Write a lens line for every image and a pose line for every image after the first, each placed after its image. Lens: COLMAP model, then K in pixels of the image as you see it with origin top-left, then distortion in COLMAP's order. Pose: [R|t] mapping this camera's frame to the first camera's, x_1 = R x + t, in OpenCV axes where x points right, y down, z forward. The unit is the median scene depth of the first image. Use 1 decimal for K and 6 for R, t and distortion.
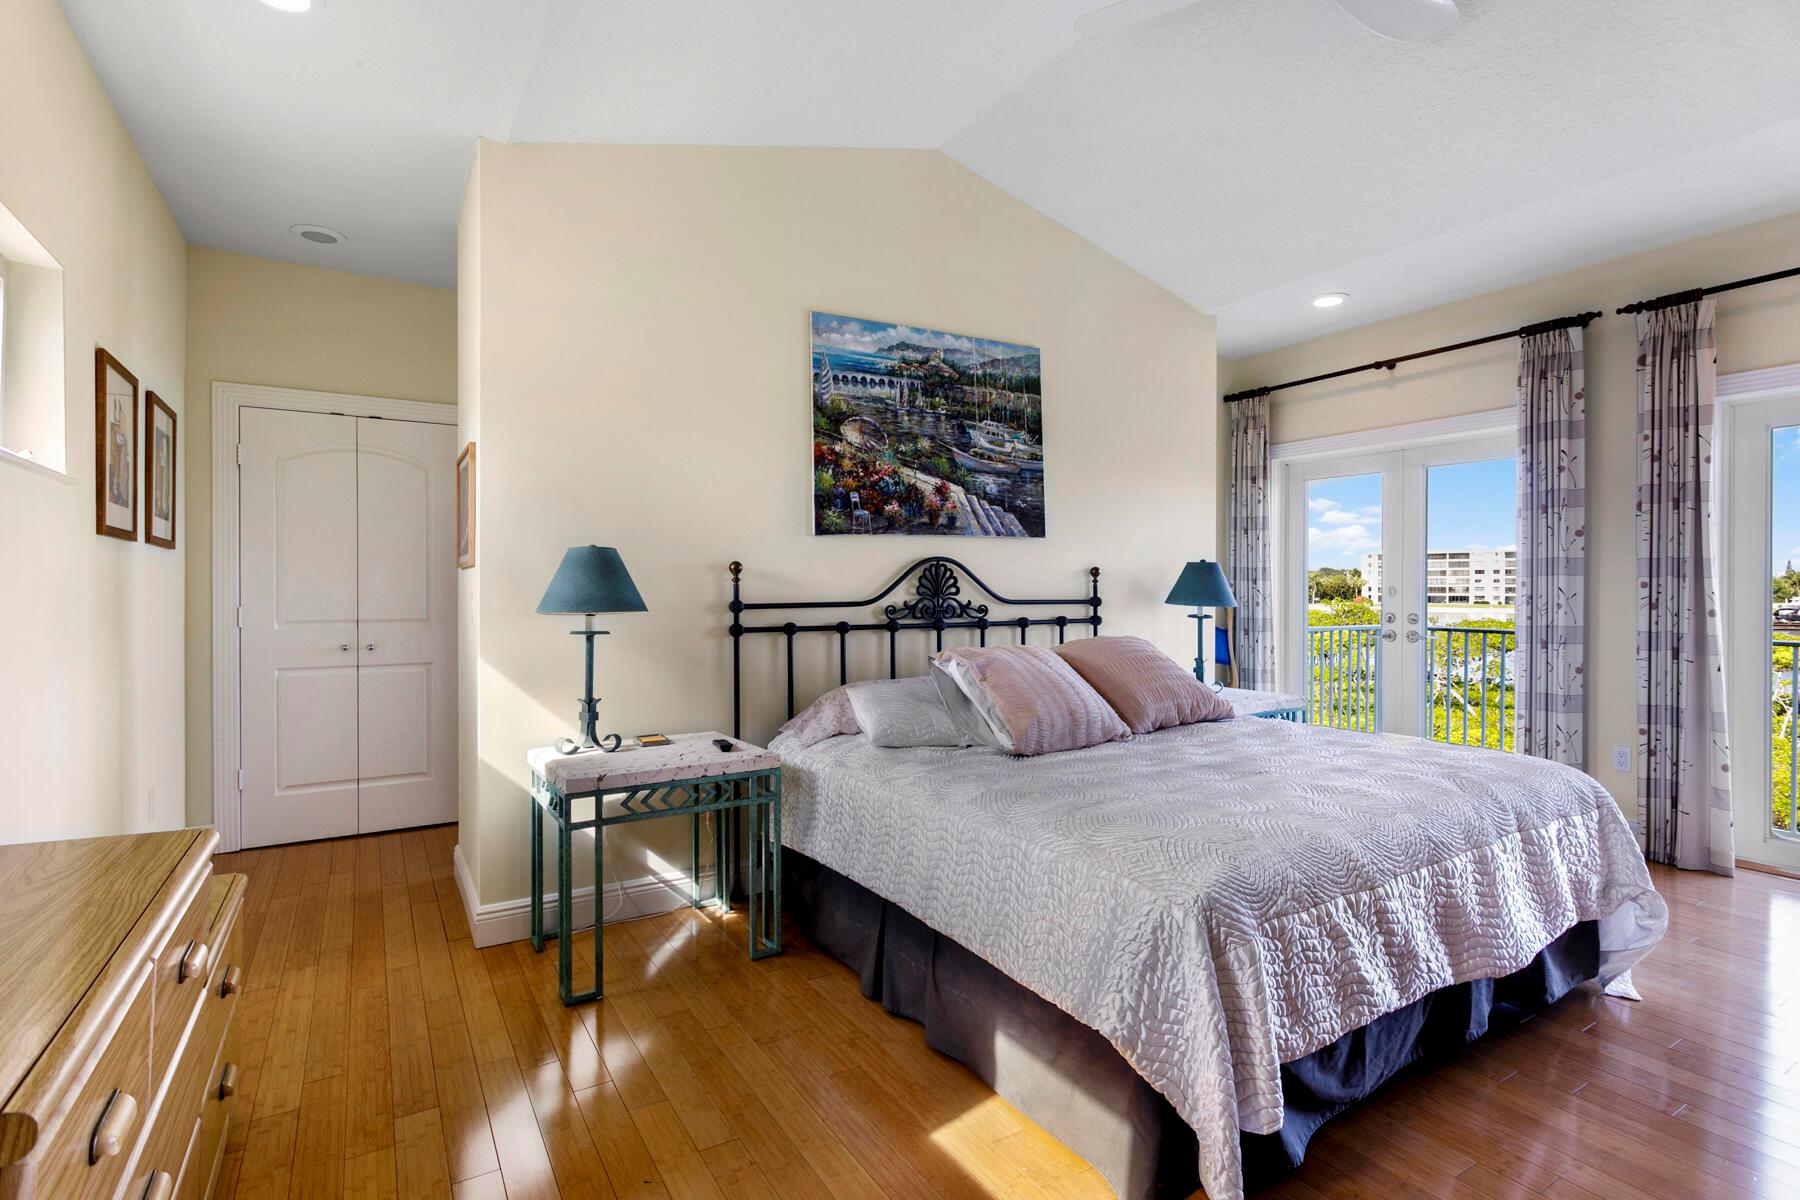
lens RADIAL K [[854.5, 0, 894.7], [0, 854.5, 590.2], [0, 0, 1]] dist [0.001773, 0.001720]
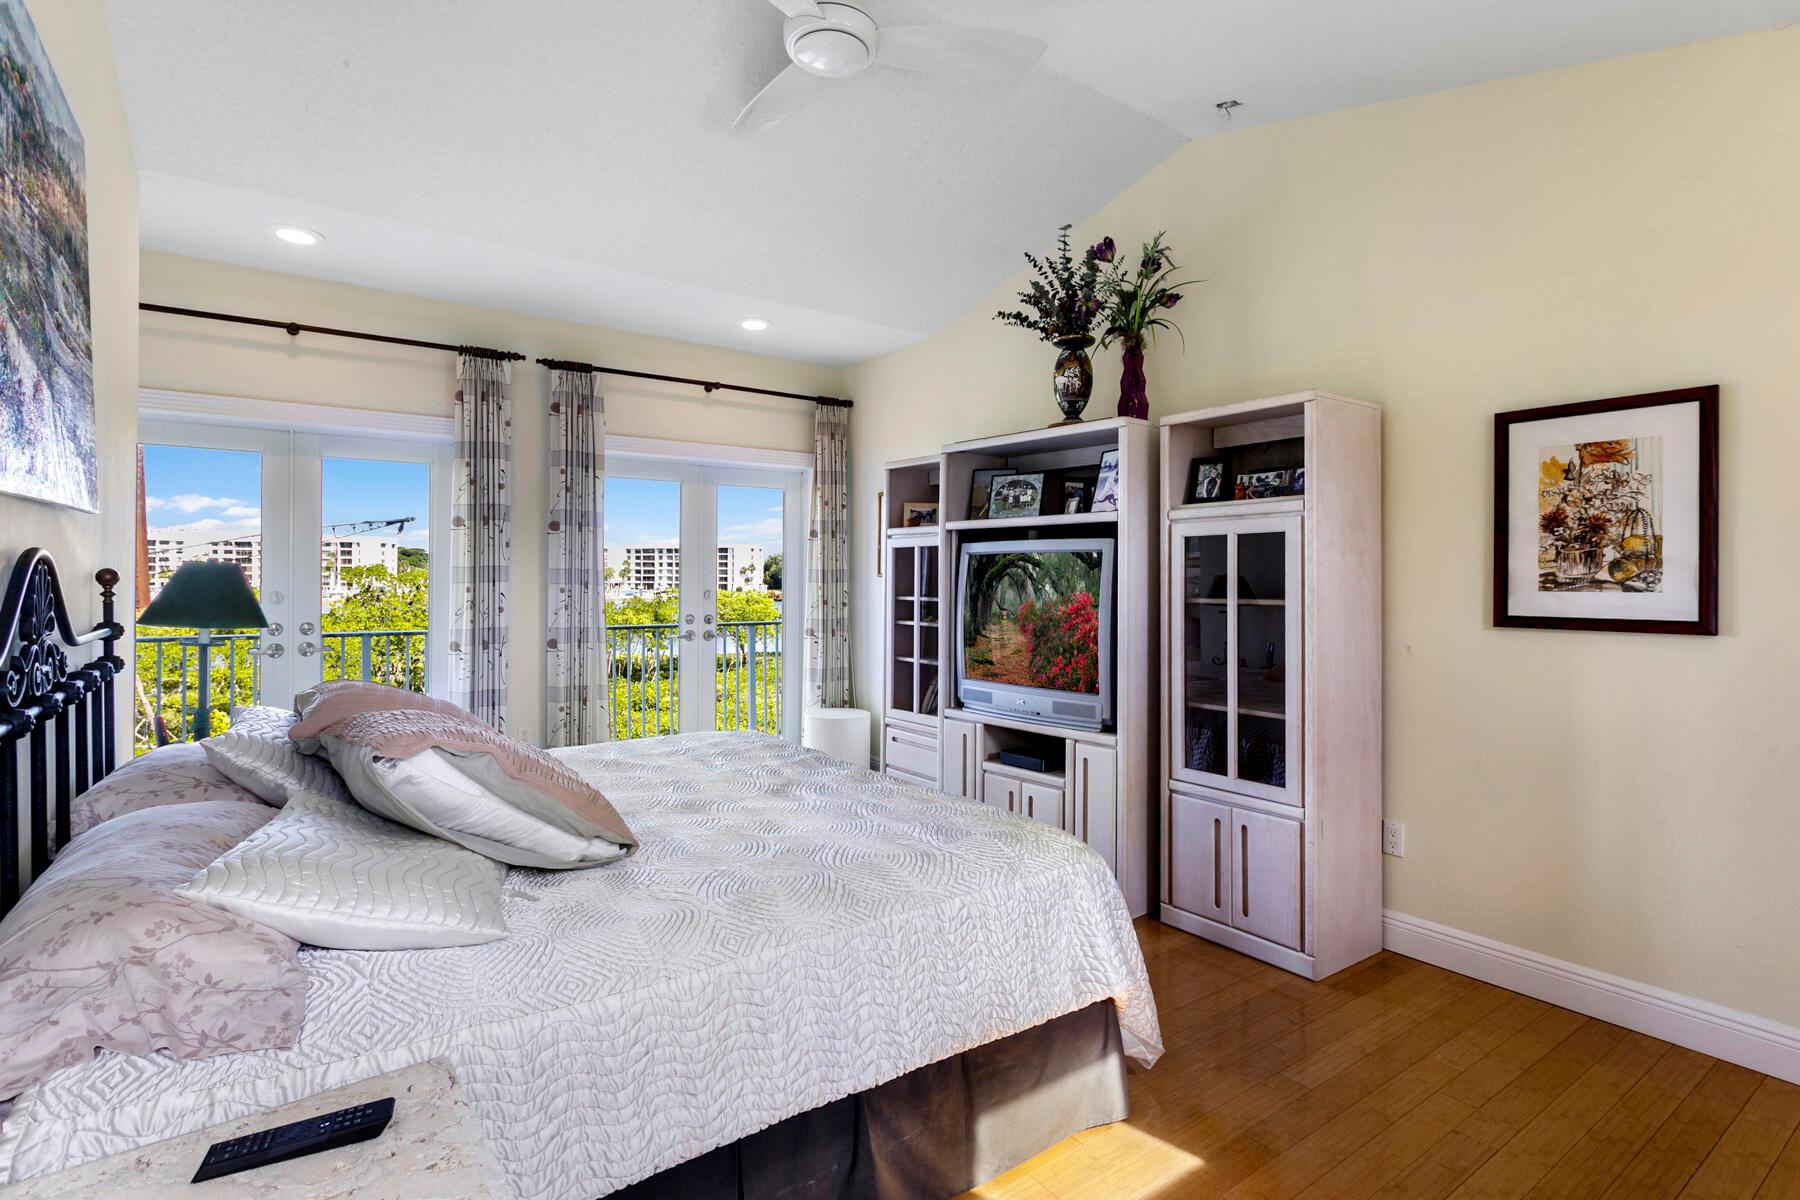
lens RADIAL K [[854.5, 0, 894.7], [0, 854.5, 590.2], [0, 0, 1]] dist [0.001773, 0.001720]
pose [[-0.058817, -0.002674, 0.998265, -0.380220], [0.020245, 0.999788, 0.003871, -0.002285], [-0.998064, 0.020437, -0.058750, 0.599947]]
